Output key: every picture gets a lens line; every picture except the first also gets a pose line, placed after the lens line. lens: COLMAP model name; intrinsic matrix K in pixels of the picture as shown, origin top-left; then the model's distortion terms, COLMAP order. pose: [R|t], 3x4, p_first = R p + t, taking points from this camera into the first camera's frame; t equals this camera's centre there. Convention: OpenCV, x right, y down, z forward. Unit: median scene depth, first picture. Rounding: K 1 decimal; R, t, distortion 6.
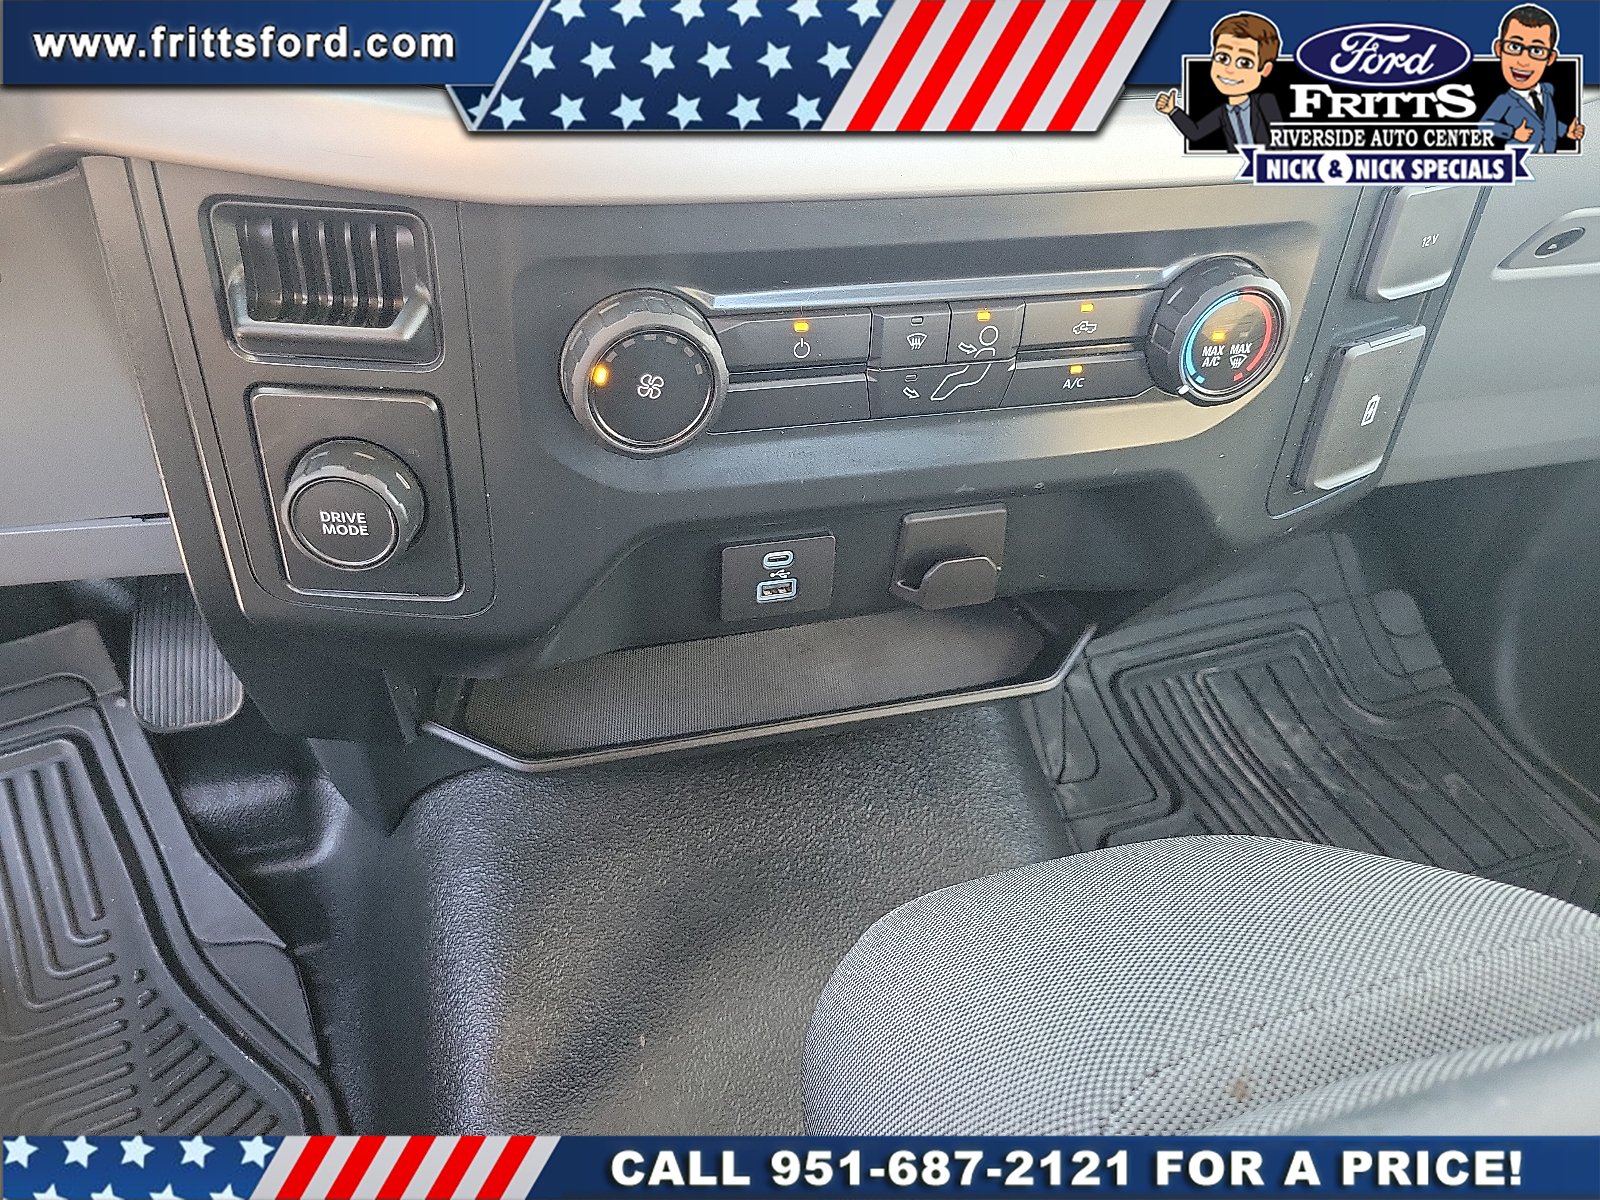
lens RADIAL K [[1227.0, 0, 800.0], [0, 1227.0, 600.0], [0, 0, 1]] dist [0.010033, -0.001285]
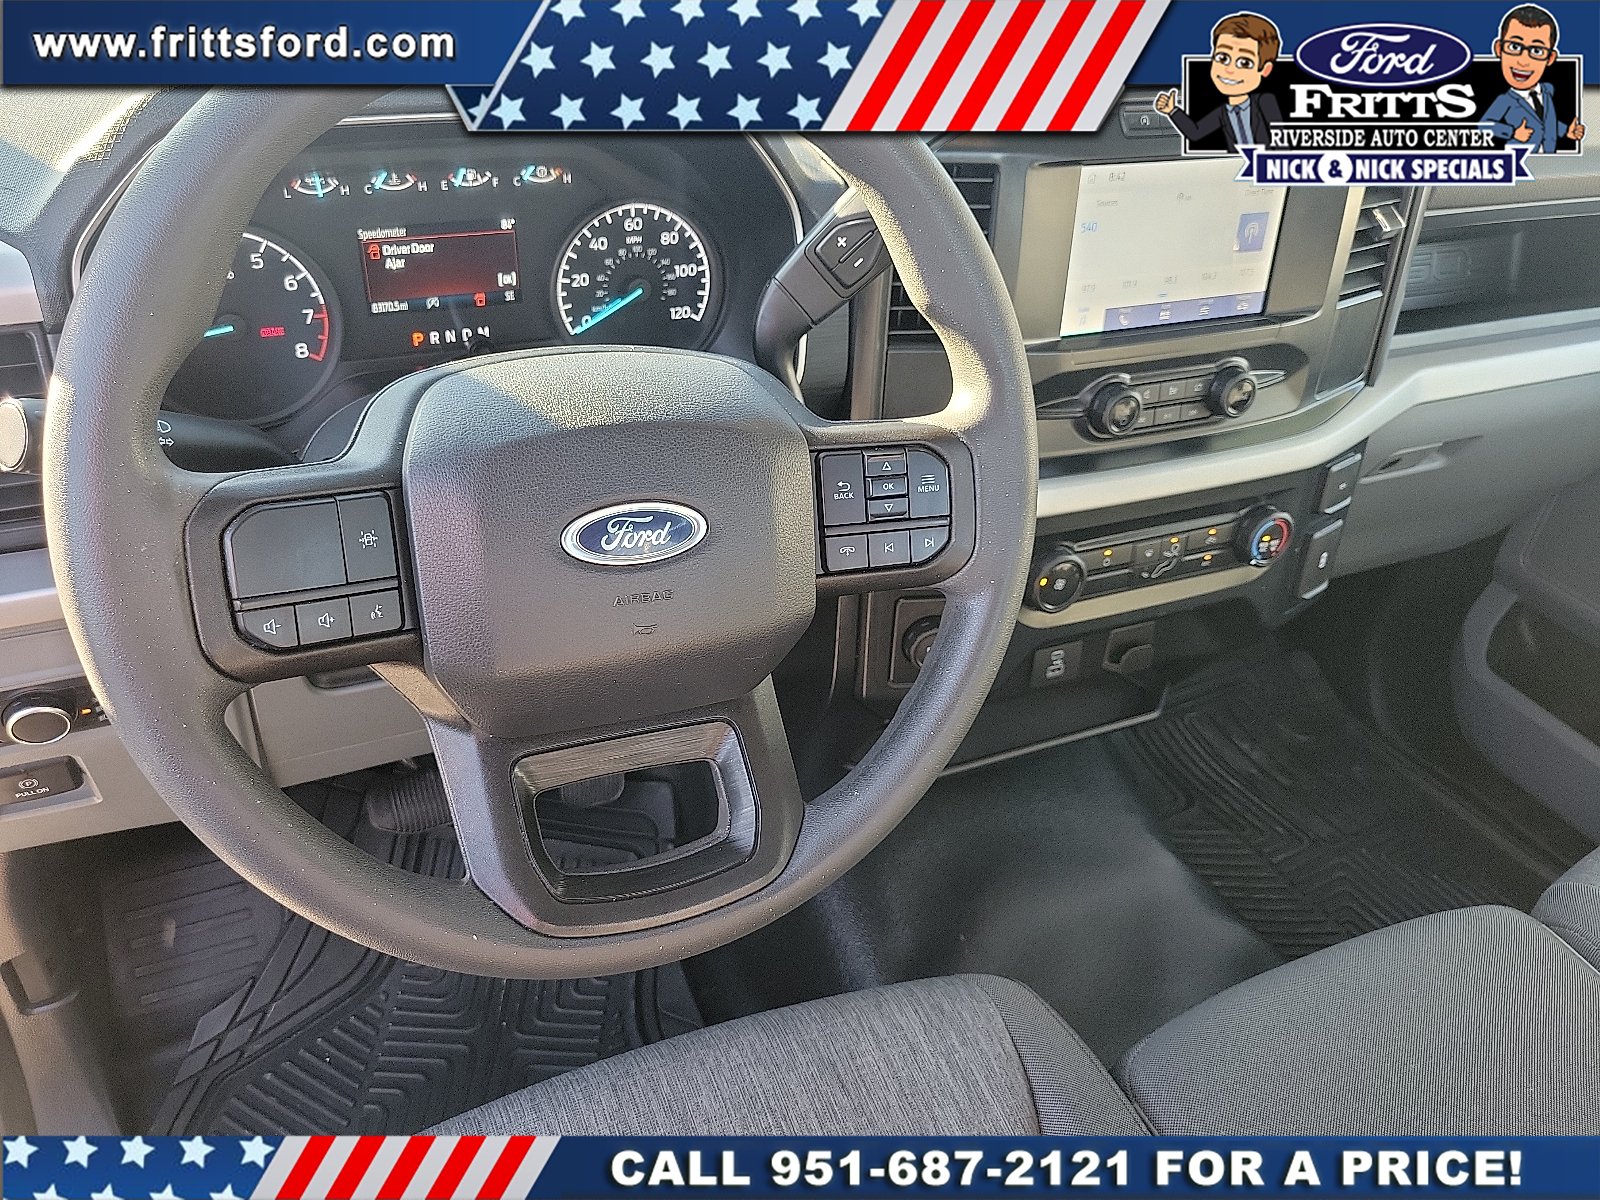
lens RADIAL K [[1227.0, 0, 800.0], [0, 1227.0, 600.0], [0, 0, 1]] dist [0.010033, -0.001285]
pose [[0.989861, -0.086005, 0.113038, -0.680002], [0.096317, 0.991349, -0.089164, 0.017344], [-0.104391, 0.099148, 0.989582, -1.006545]]
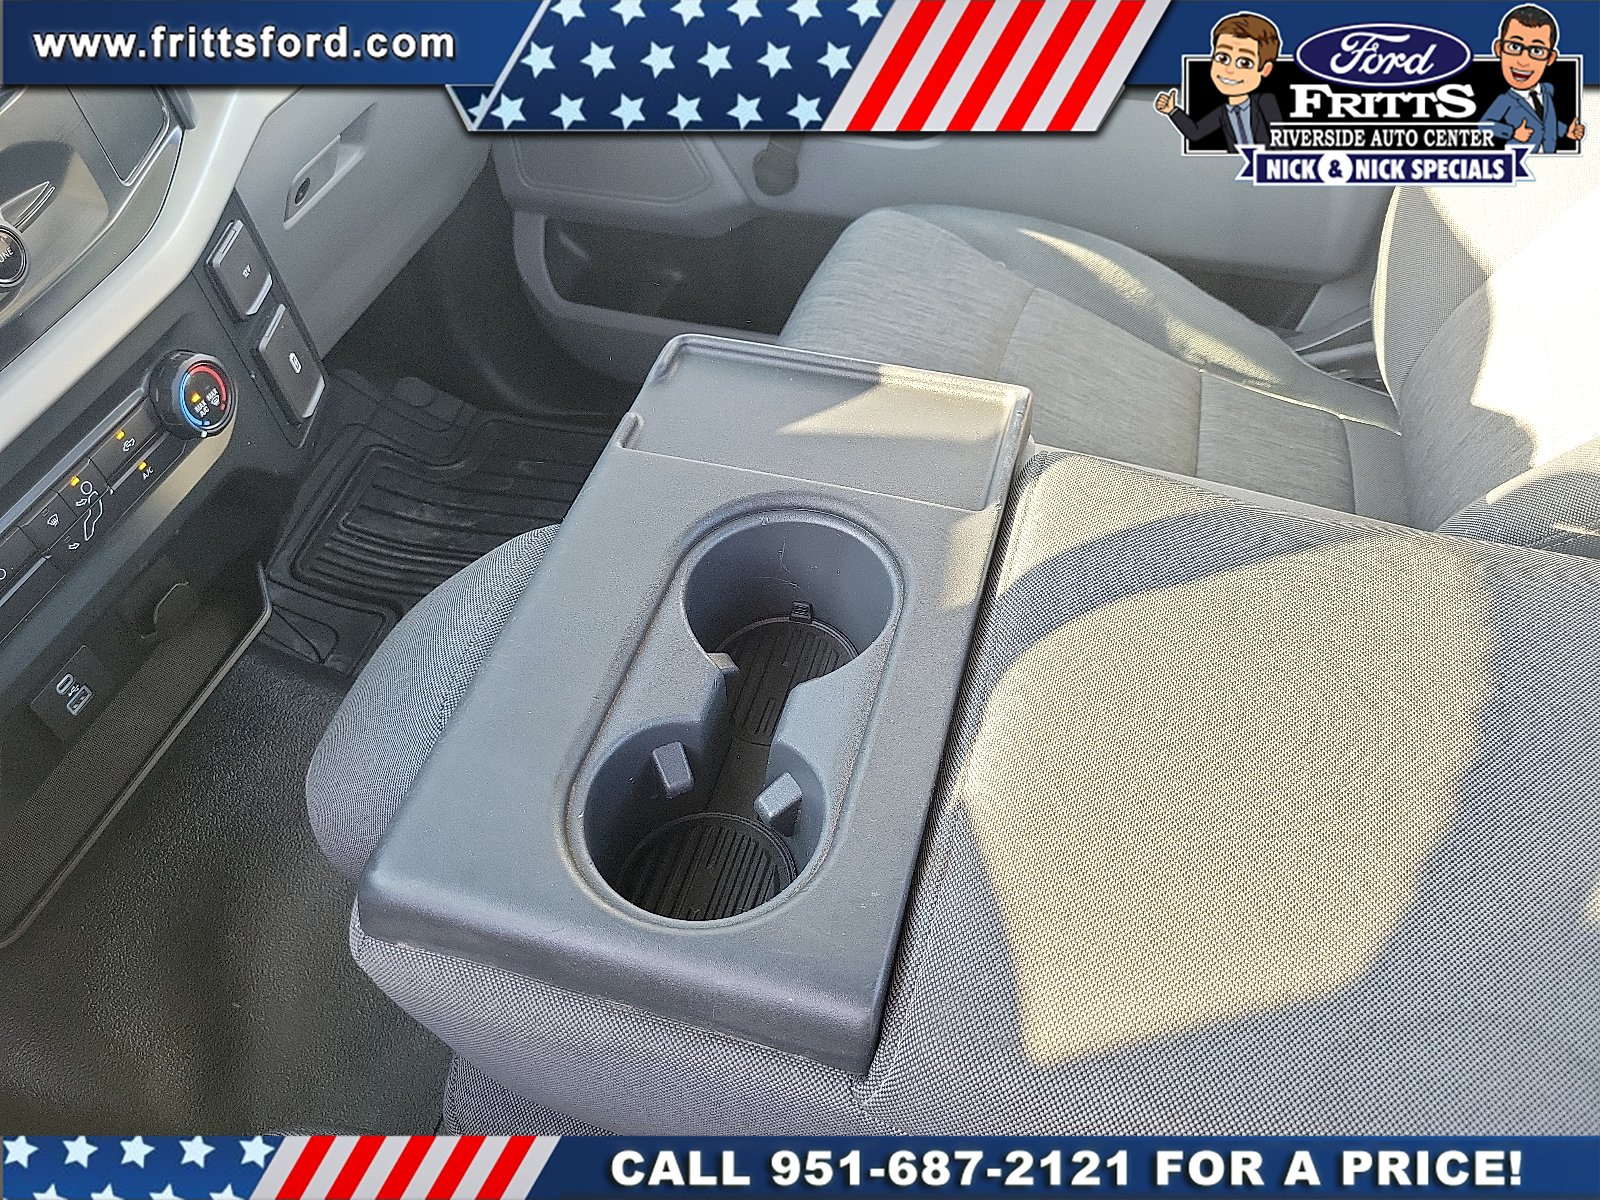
lens RADIAL K [[1227.0, 0, 800.0], [0, 1227.0, 600.0], [0, 0, 1]] dist [0.010033, -0.001285]
pose [[0.548686, -0.686241, 0.477511, -0.169971], [0.600632, 0.720869, 0.345816, -0.087583], [-0.581536, 0.097064, 0.807709, -0.693341]]
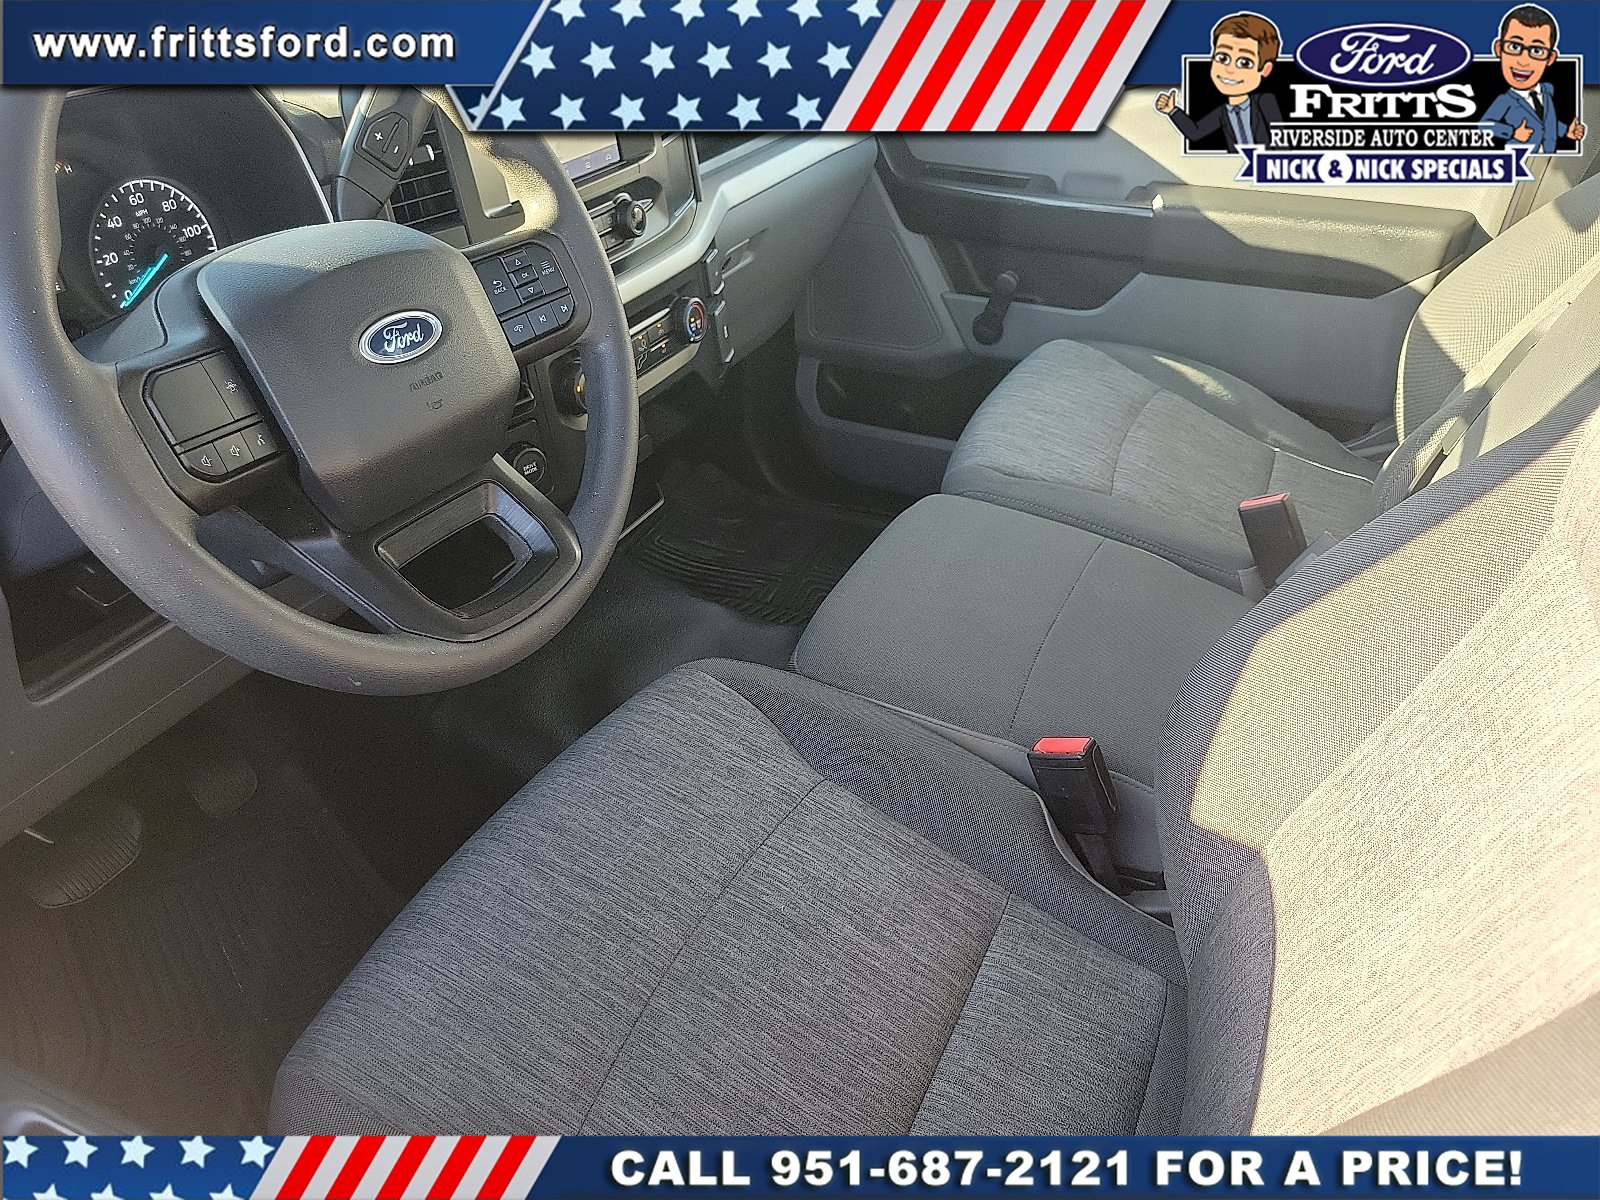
lens RADIAL K [[1227.0, 0, 800.0], [0, 1227.0, 600.0], [0, 0, 1]] dist [0.010033, -0.001285]
pose [[0.671750, -0.474711, 0.568684, -1.347396], [0.531604, 0.843557, 0.076212, 0.248309], [-0.515896, 0.251119, 0.819018, -1.281710]]
